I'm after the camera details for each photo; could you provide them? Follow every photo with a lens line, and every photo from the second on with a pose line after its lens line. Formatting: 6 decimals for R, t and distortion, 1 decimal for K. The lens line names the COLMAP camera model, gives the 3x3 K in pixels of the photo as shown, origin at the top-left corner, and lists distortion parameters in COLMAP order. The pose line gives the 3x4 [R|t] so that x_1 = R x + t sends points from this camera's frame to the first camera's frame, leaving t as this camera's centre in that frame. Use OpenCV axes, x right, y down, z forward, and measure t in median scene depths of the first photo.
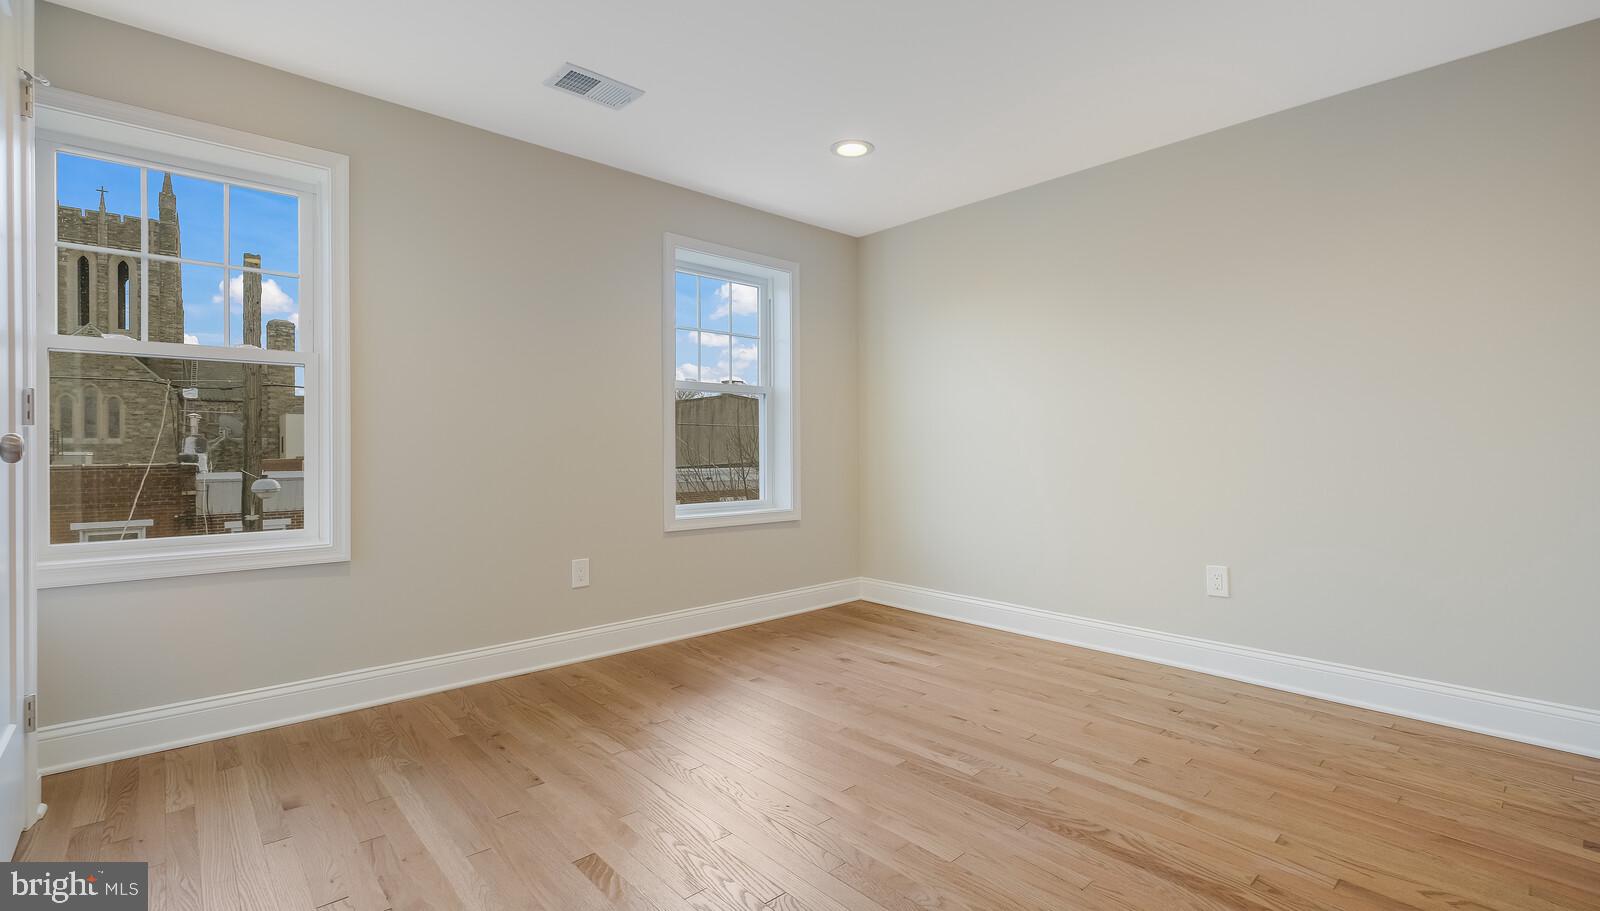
lens RADIAL K [[706.4, 0, 798.2], [0, 706.4, 443.4], [0, 0, 1]] dist [0.000965, 0.000125]
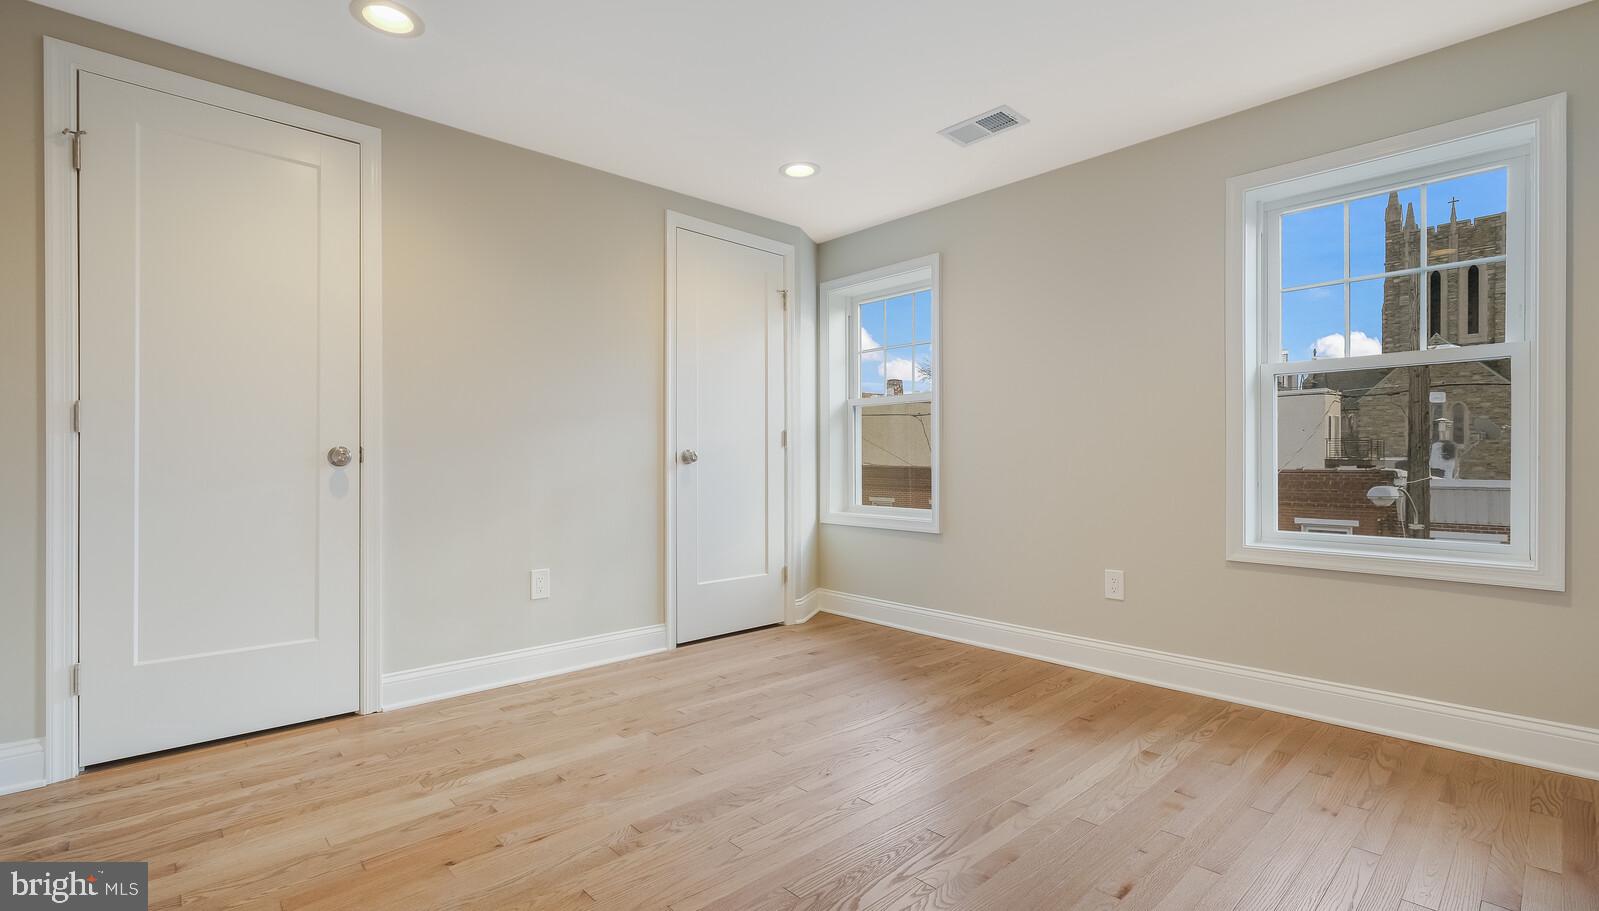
lens RADIAL K [[703.7, 0, 784.3], [0, 703.7, 465.3], [0, 0, 1]] dist [-0.000109, 0.000005]
pose [[0.013573, 0.012458, -0.999830, 0.148070], [0.010589, 0.999865, 0.012602, 0.000792], [0.999852, -0.010759, 0.013439, 0.123928]]
